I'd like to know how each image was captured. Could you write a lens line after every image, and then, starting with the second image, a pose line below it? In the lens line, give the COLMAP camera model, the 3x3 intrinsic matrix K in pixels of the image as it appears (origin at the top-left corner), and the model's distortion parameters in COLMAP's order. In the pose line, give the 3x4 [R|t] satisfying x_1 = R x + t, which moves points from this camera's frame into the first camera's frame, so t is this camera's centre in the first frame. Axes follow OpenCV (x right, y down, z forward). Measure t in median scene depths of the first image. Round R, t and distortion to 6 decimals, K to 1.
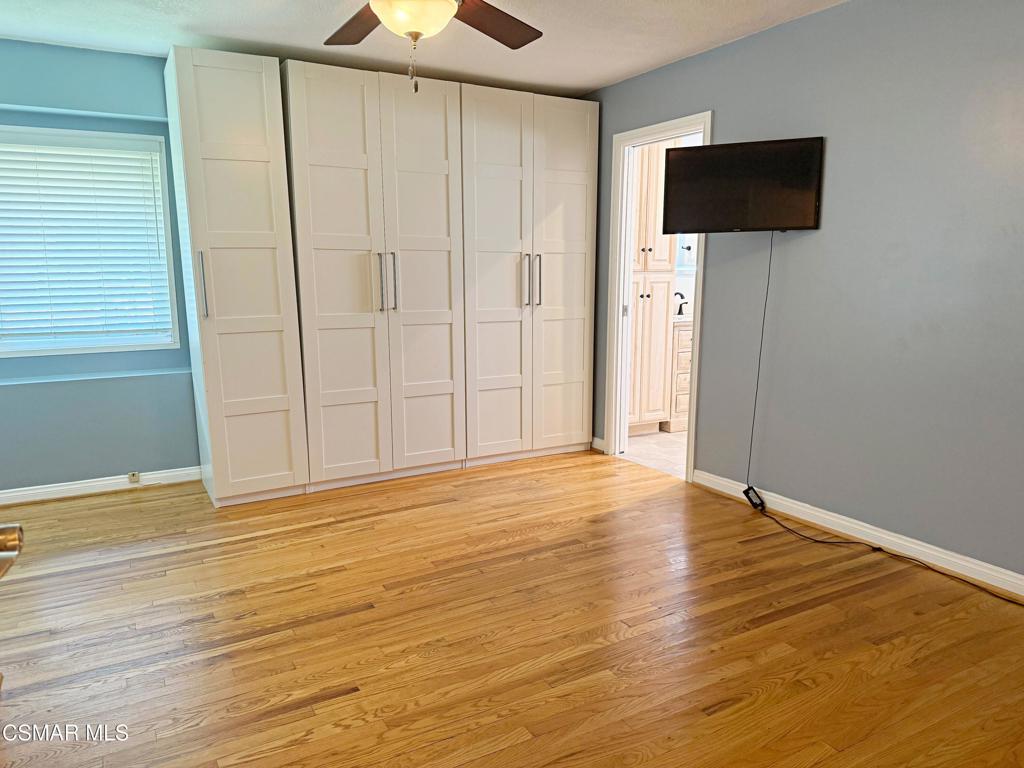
lens RADIAL K [[674.4, 0, 513.8], [0, 674.4, 396.5], [0, 0, 1]] dist [0.151247, -0.283613]
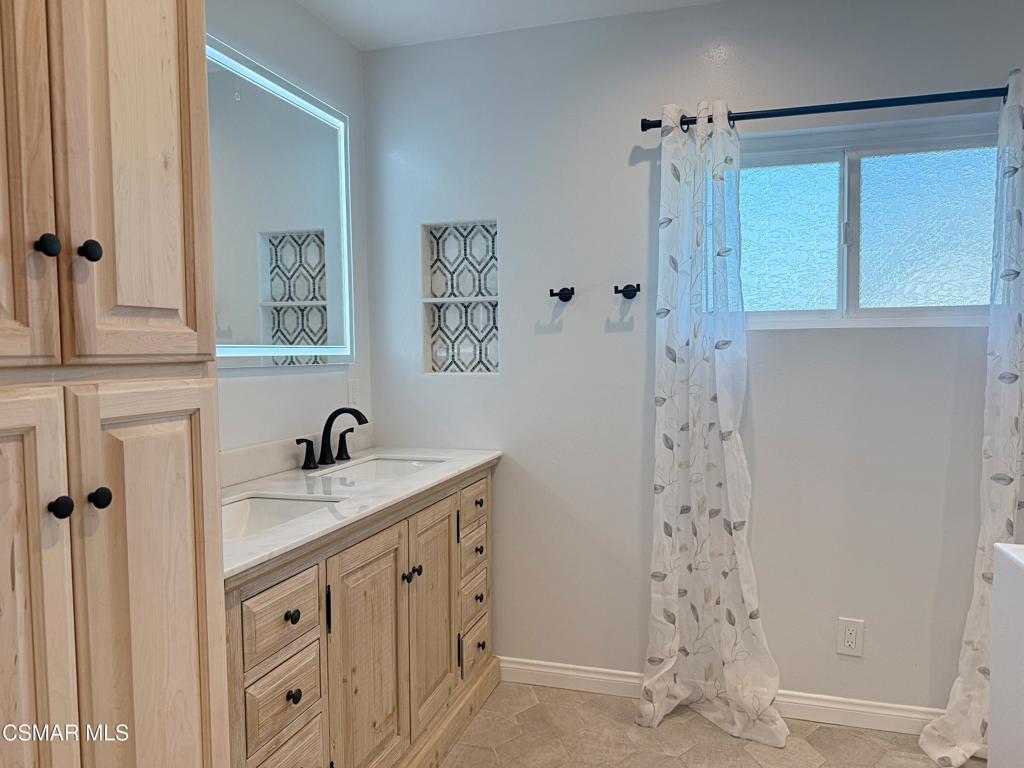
lens RADIAL K [[674.4, 0, 513.8], [0, 674.4, 396.5], [0, 0, 1]] dist [0.151247, -0.283613]
pose [[0.709903, -0.049338, 0.702570, 0.178872], [0.139757, 0.987575, -0.071863, -0.175130], [-0.690294, 0.149205, 0.707977, 0.946712]]
